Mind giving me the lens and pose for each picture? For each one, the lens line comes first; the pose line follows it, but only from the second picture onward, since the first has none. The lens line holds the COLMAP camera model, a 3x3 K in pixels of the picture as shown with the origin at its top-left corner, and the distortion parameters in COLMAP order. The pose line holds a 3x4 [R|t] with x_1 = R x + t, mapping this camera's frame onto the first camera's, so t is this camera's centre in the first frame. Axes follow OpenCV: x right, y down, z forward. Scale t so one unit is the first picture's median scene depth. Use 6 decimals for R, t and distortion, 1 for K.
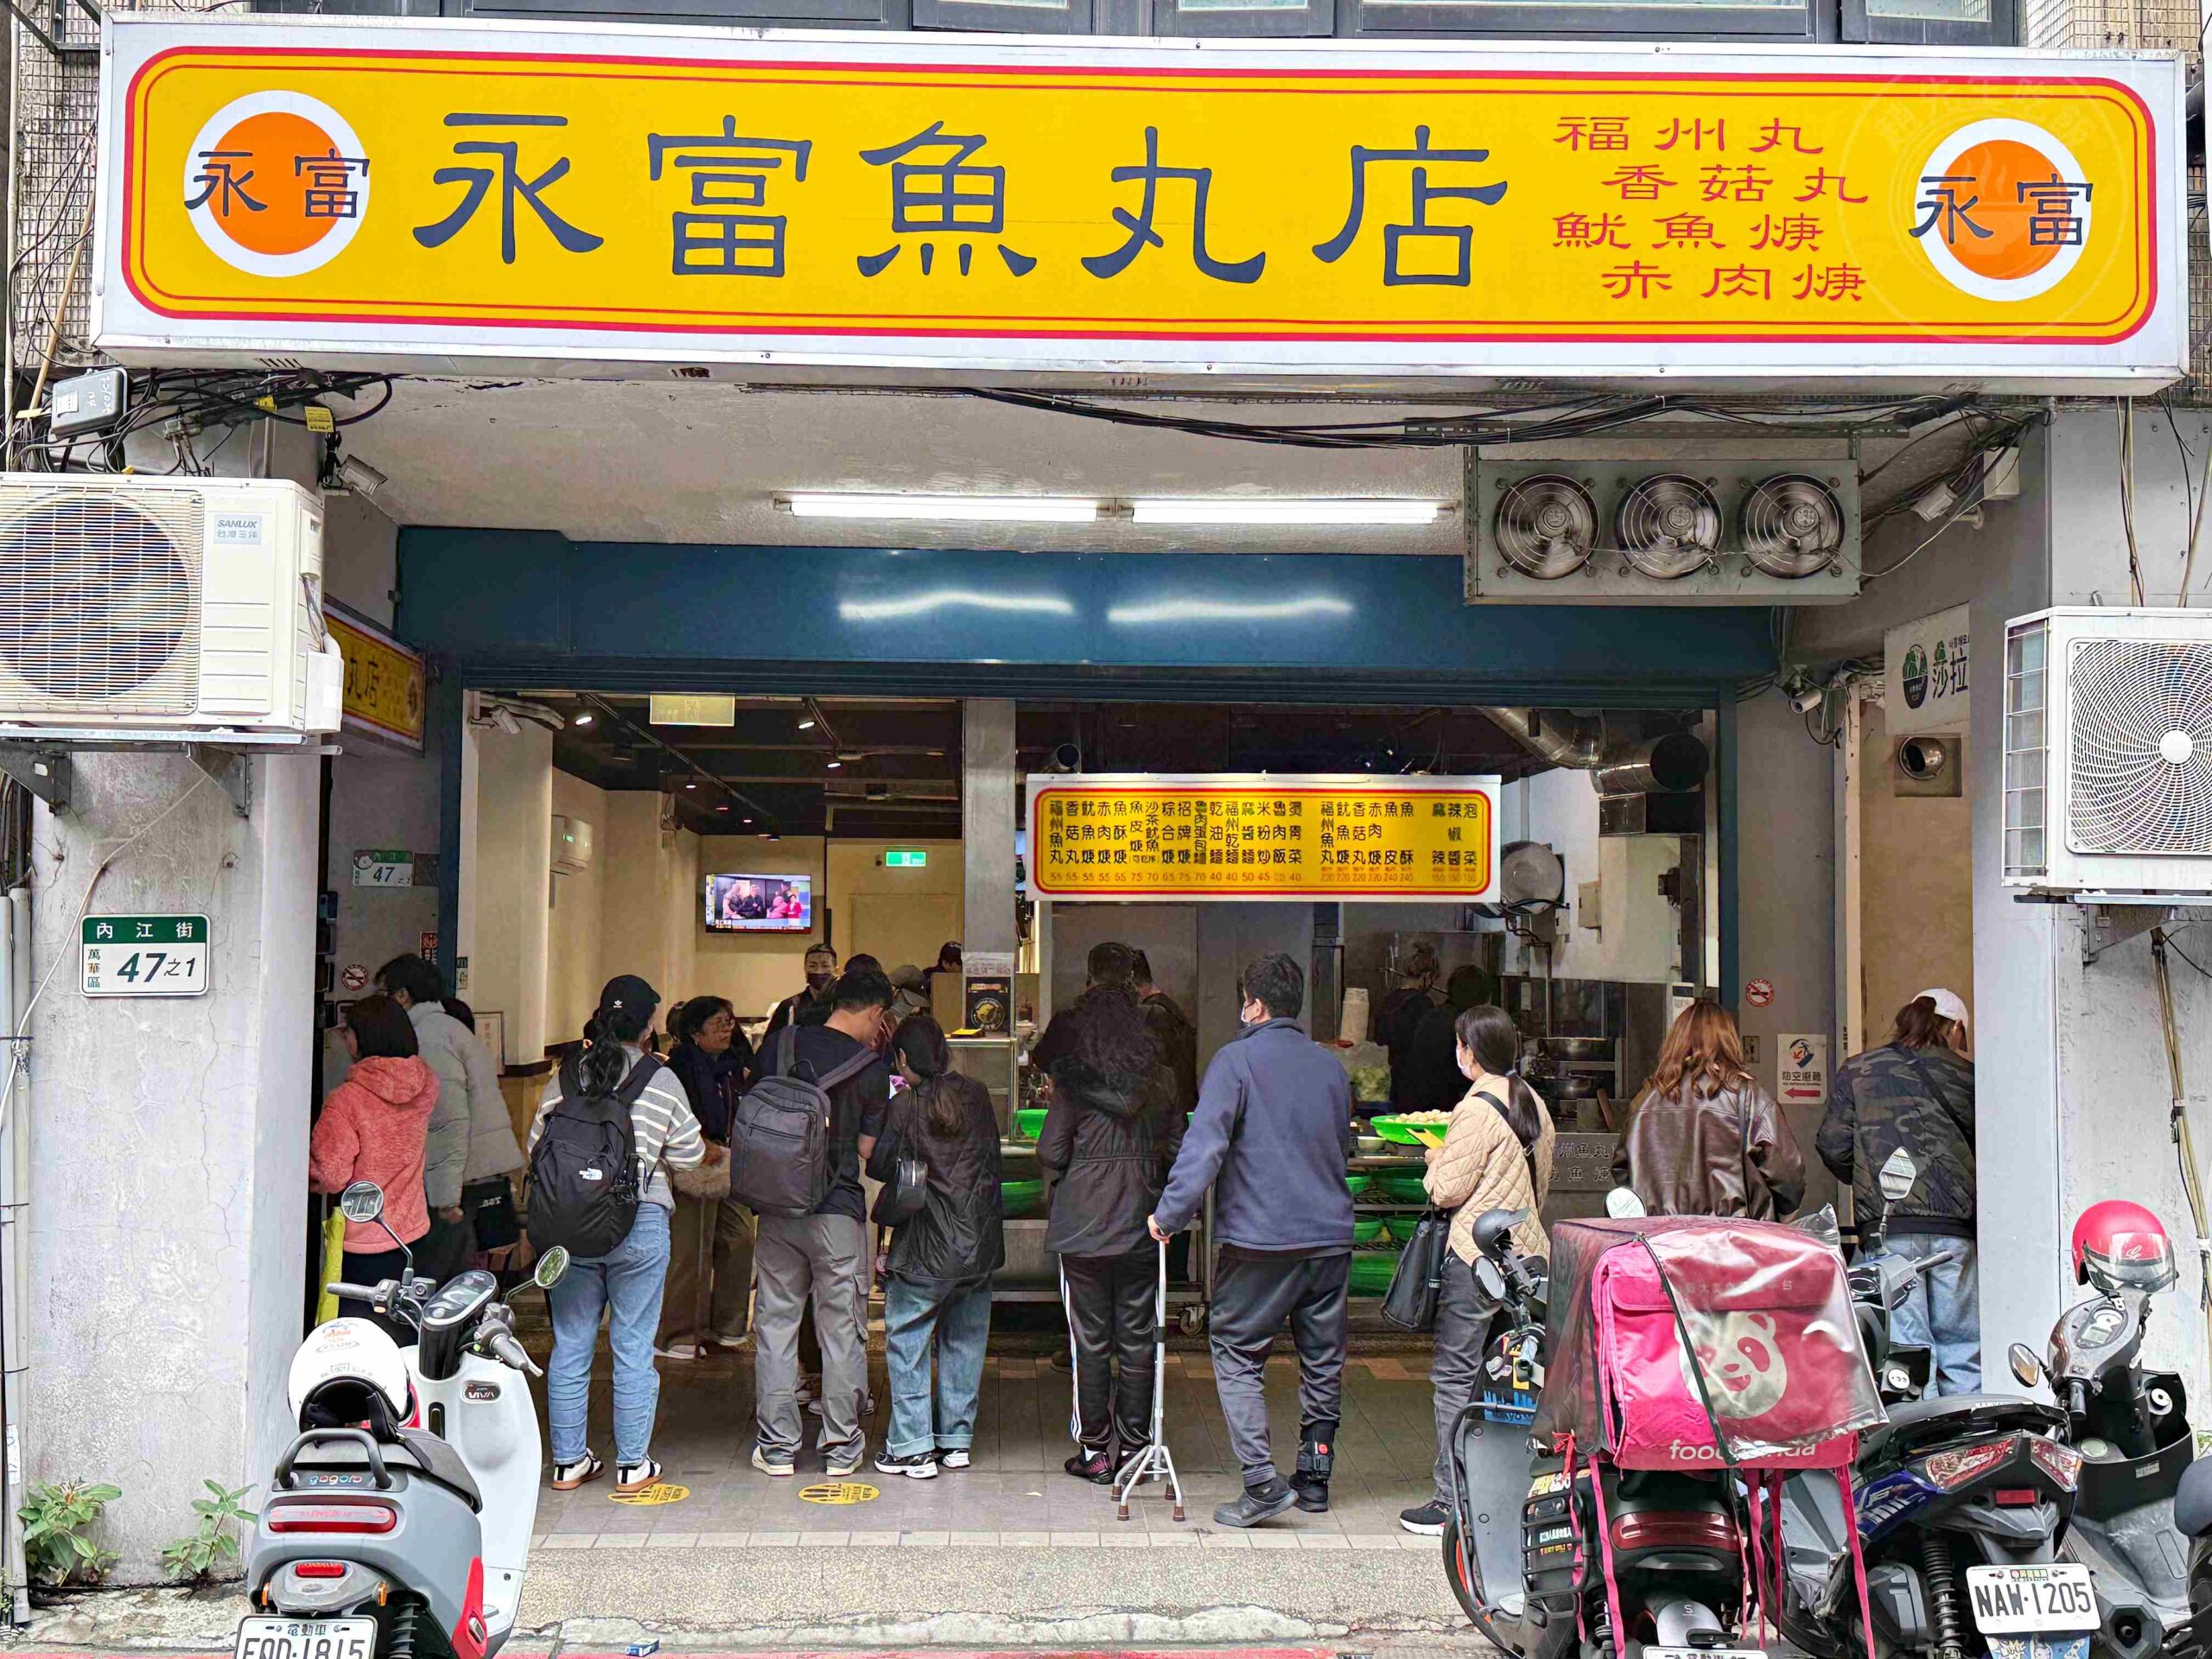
lens RADIAL K [[3387.3, 0, 1106.0], [0, 3387.3, 829.5], [0, 0, 1]] dist [0.011210, 0.005093]
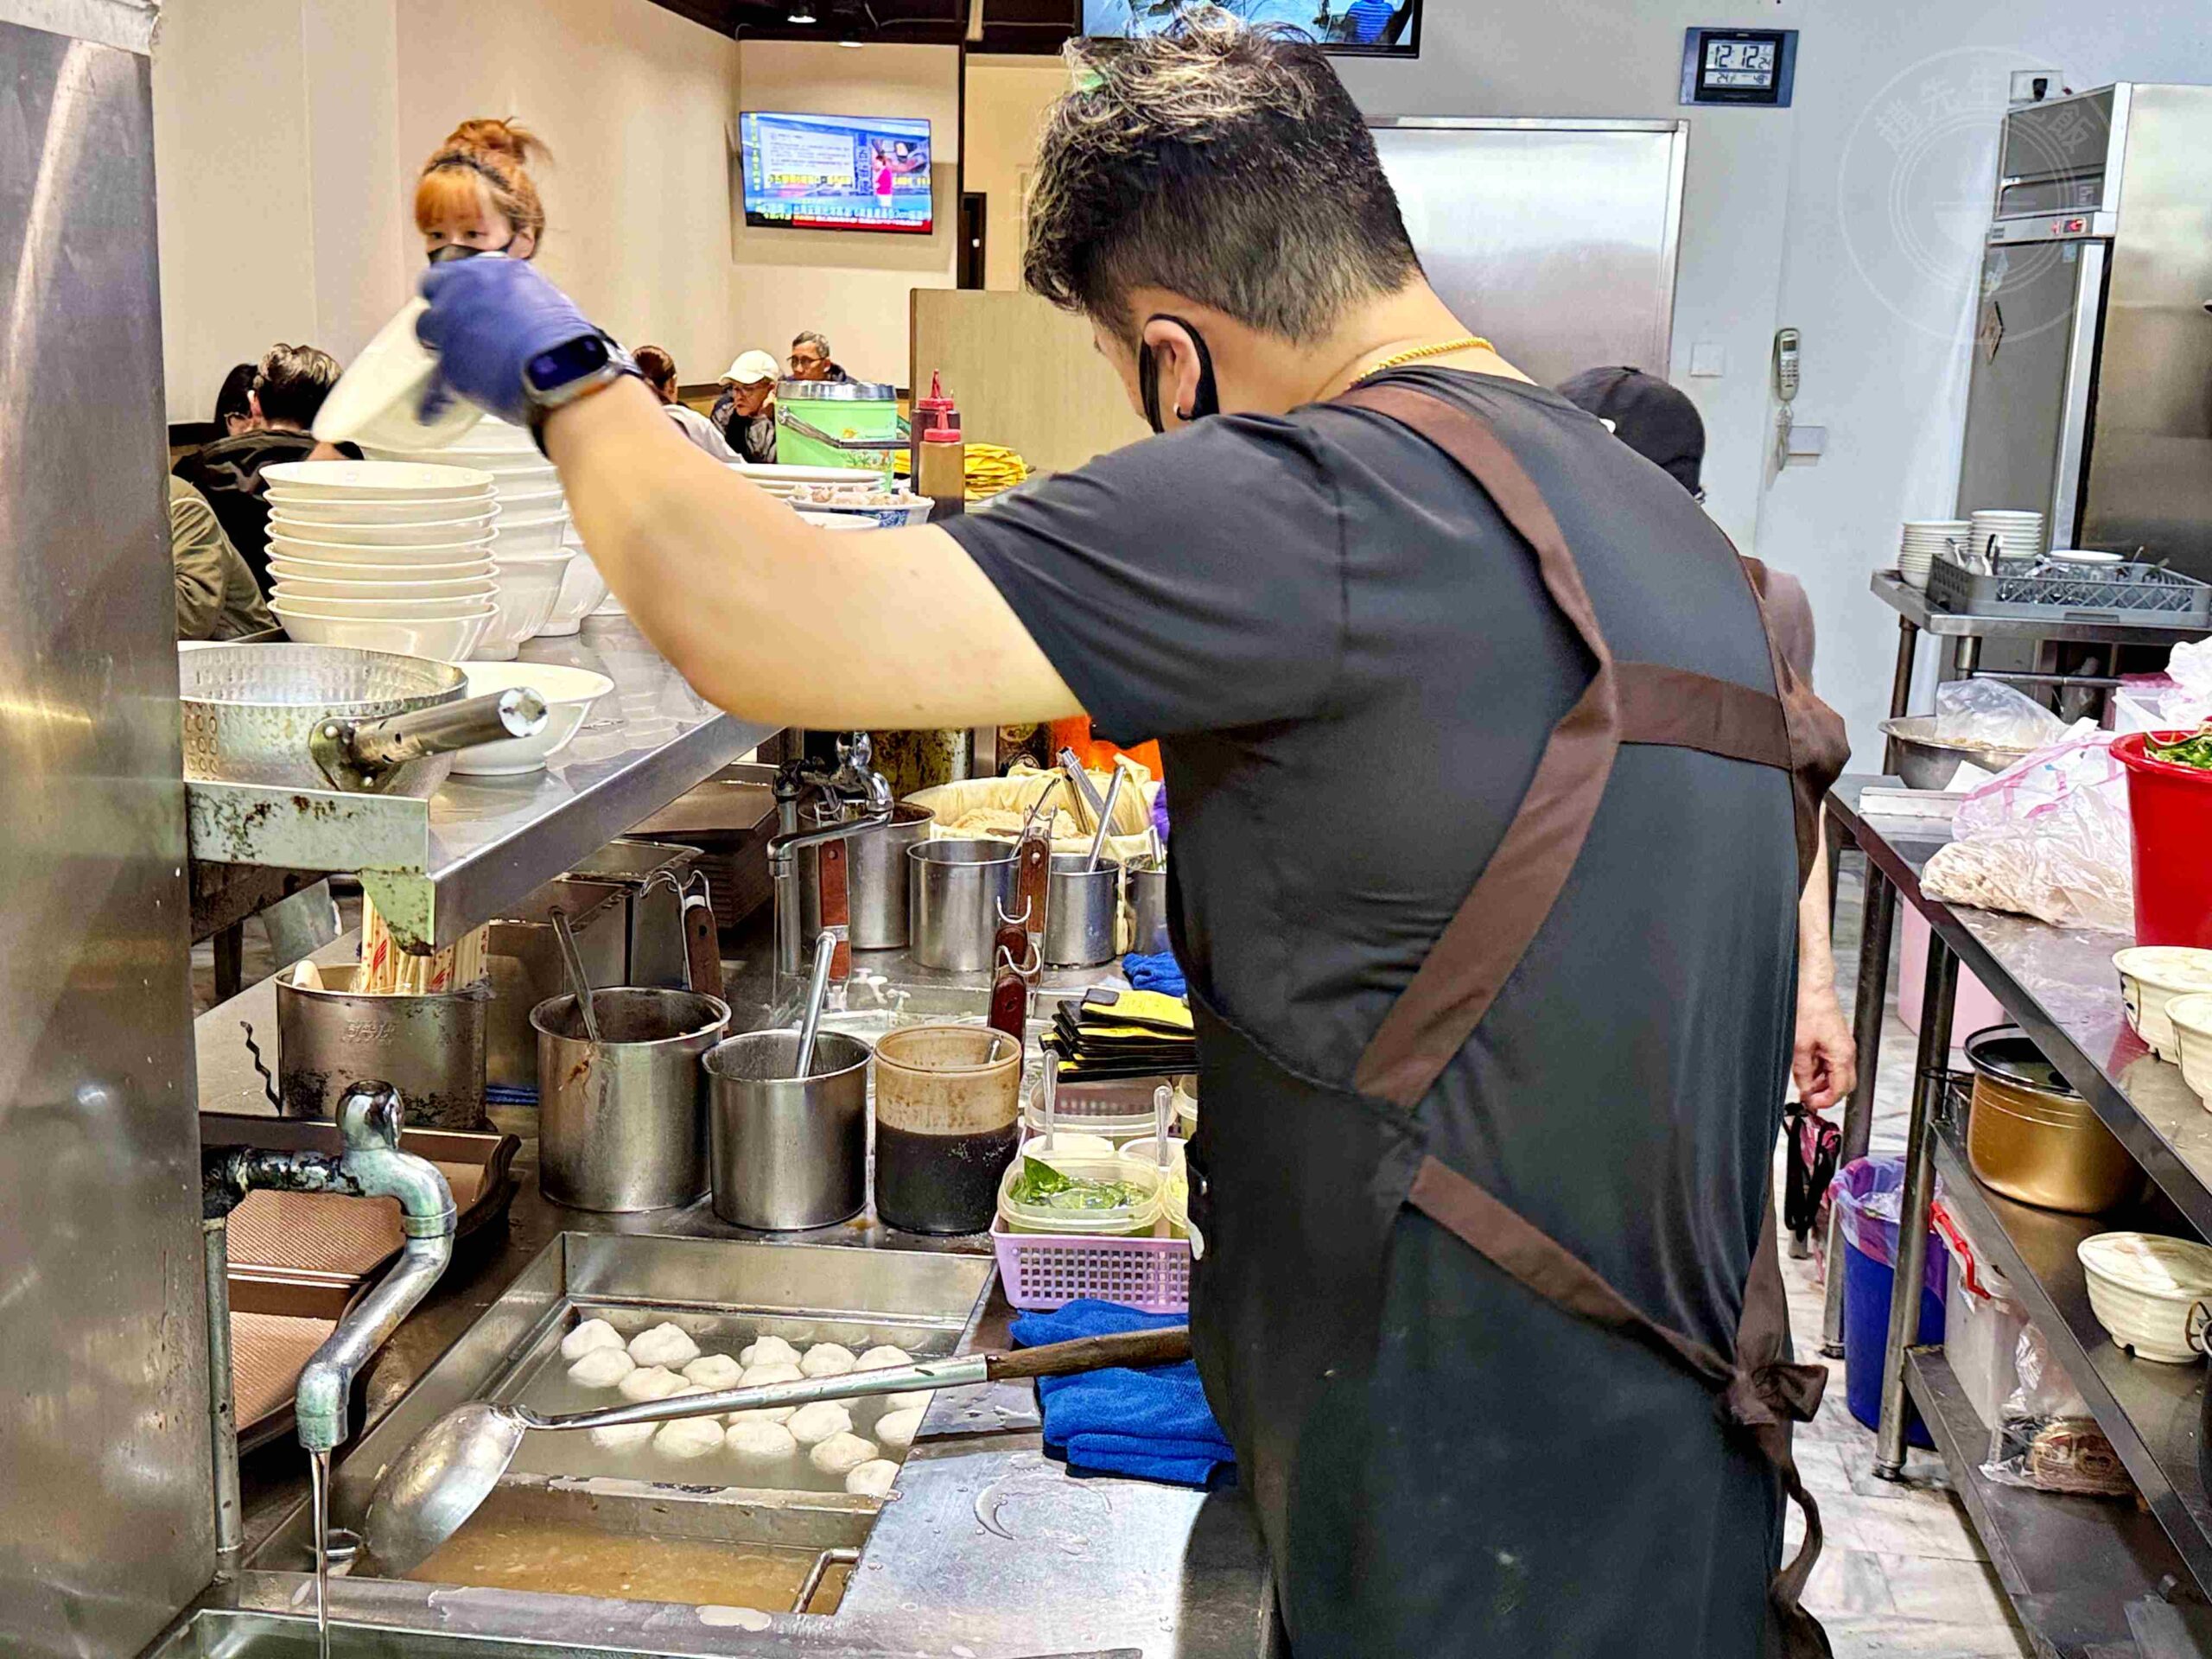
lens RADIAL K [[2400.9, 0, 1106.0], [0, 2400.9, 829.5], [0, 0, 1]] dist [0.164422, -0.379112]
pose [[0.984831, 0.058220, -0.163458, 0.013140], [-0.017793, 0.970949, 0.238625, 0.048061], [0.172602, -0.232097, 0.957256, 0.962528]]
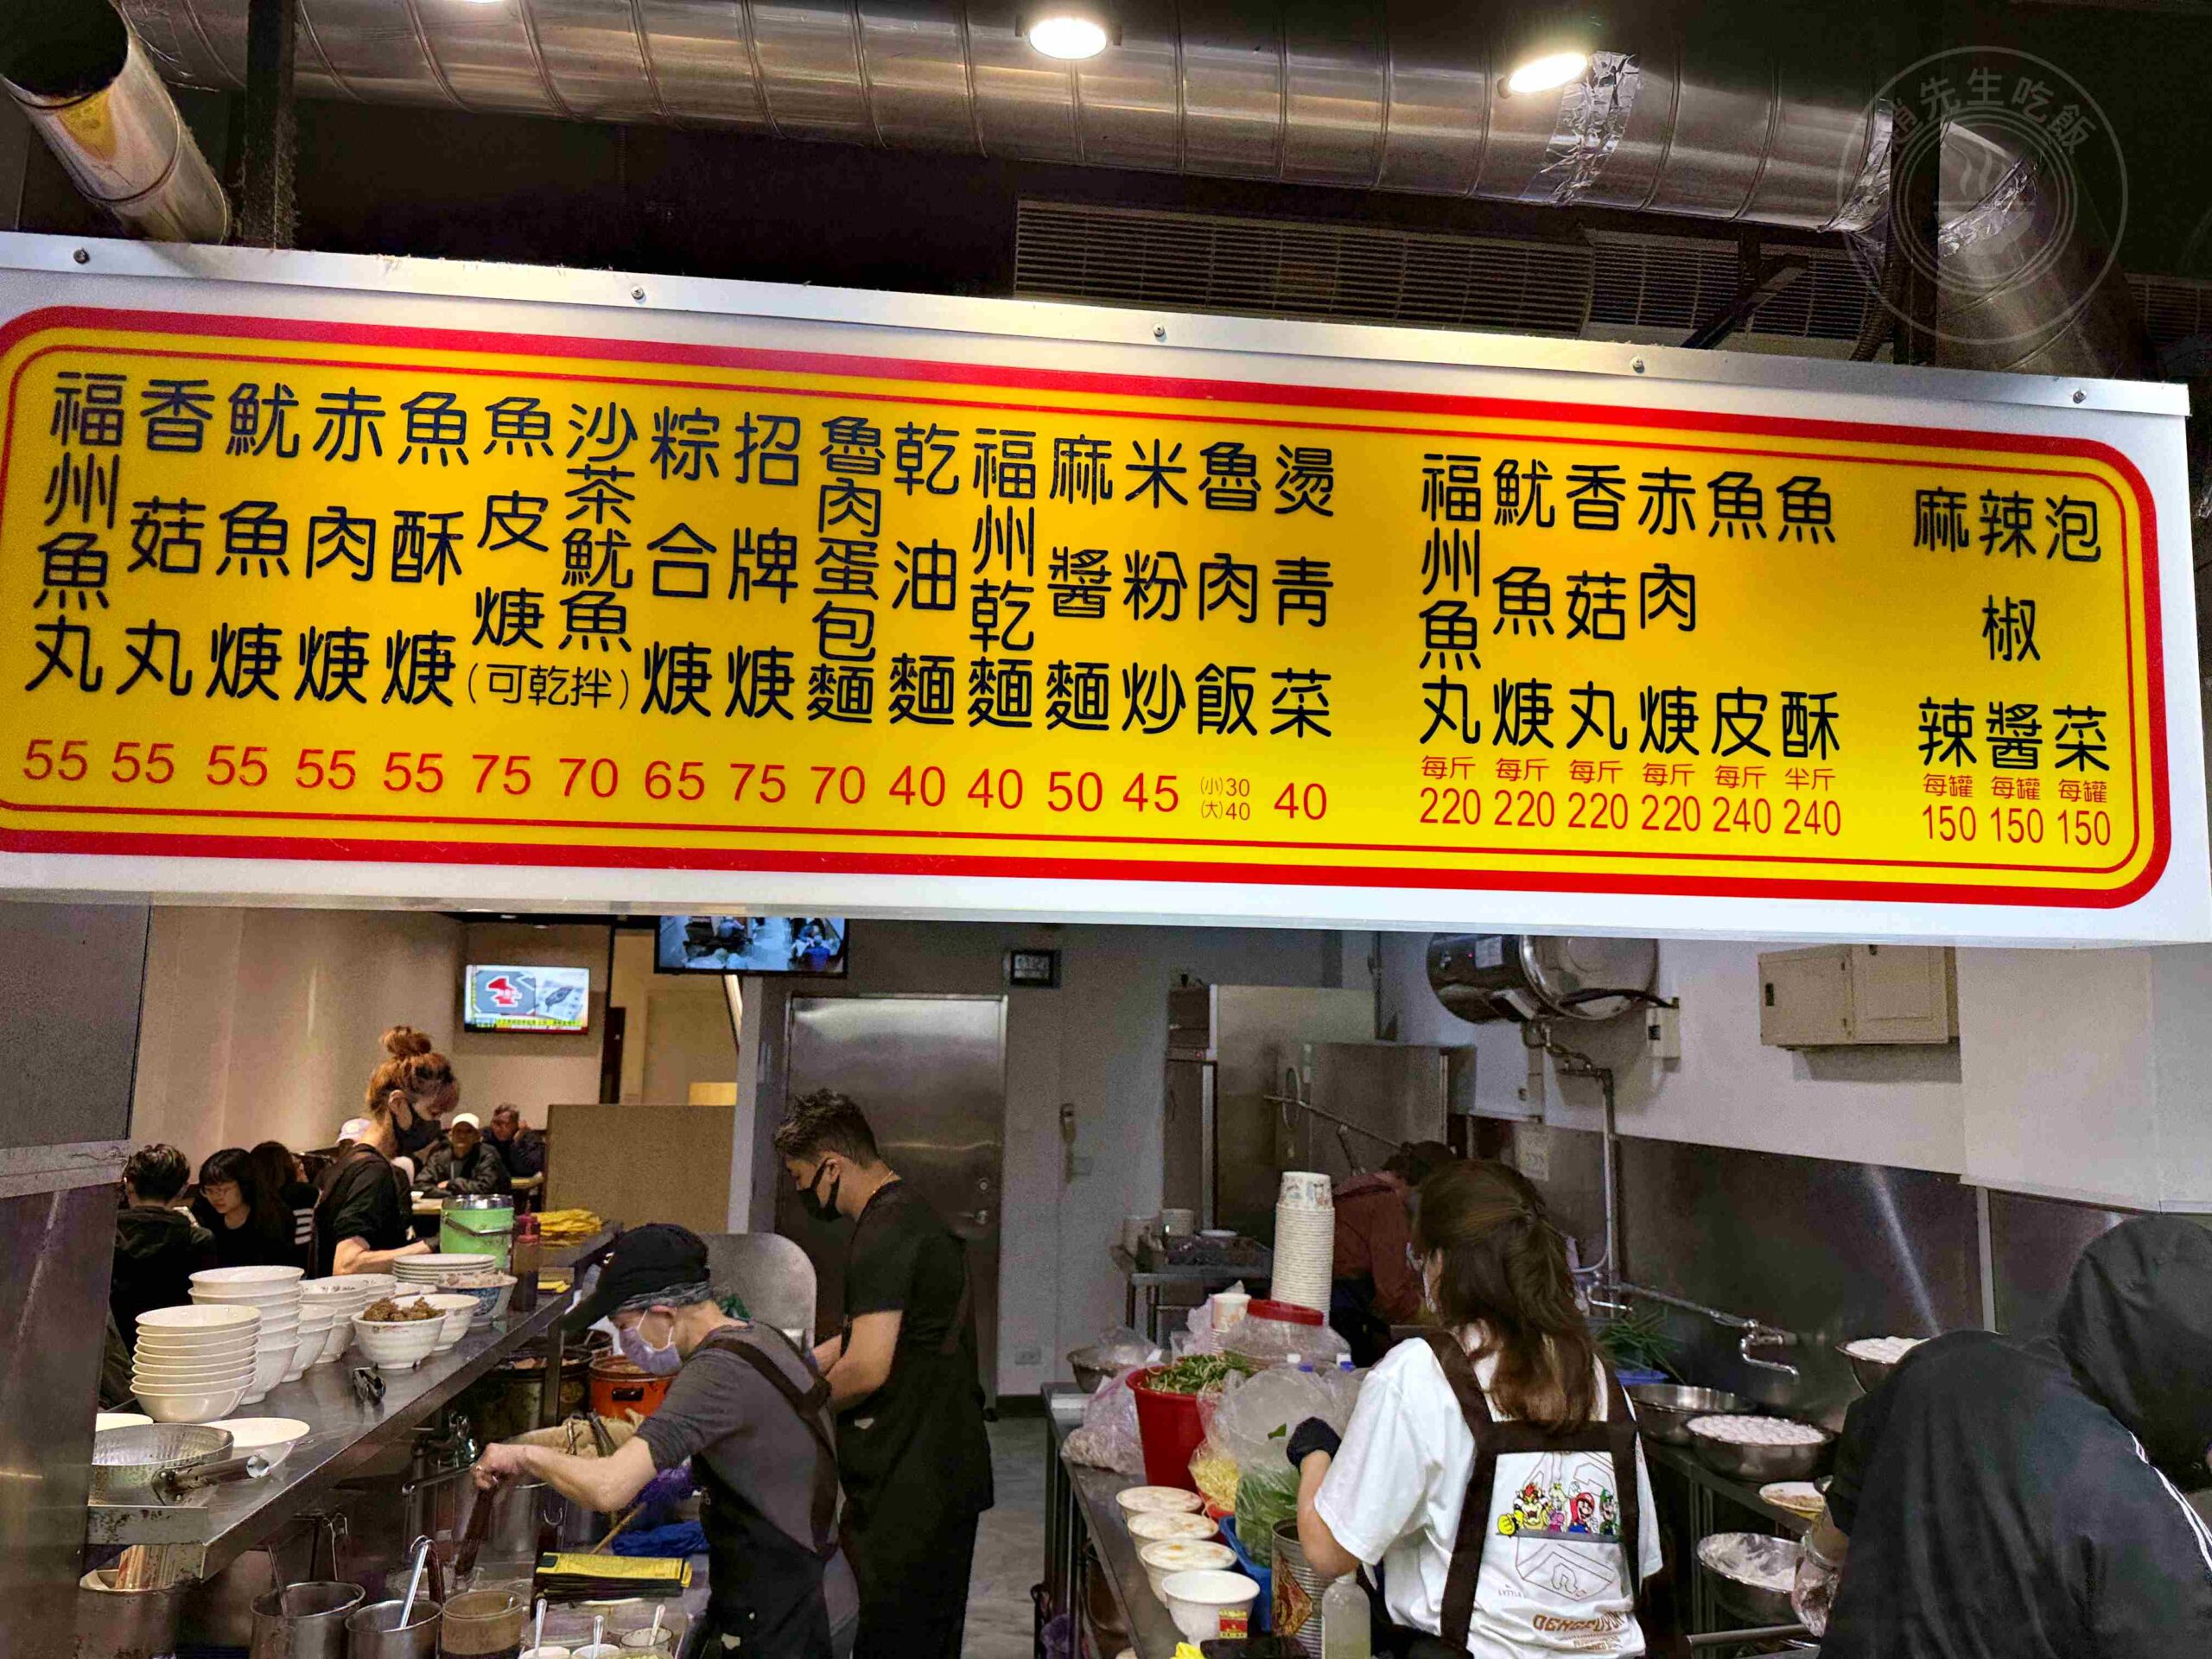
lens RADIAL K [[1571.5, 0, 1116.8], [0, 1571.5, 827.2], [0, 0, 1]] dist [0.070857, -0.094717]
pose [[0.998033, 0.019772, 0.059495, 0.038775], [-0.013765, 0.994918, -0.099739, 0.025546], [-0.061164, 0.098723, 0.993233, 0.905774]]
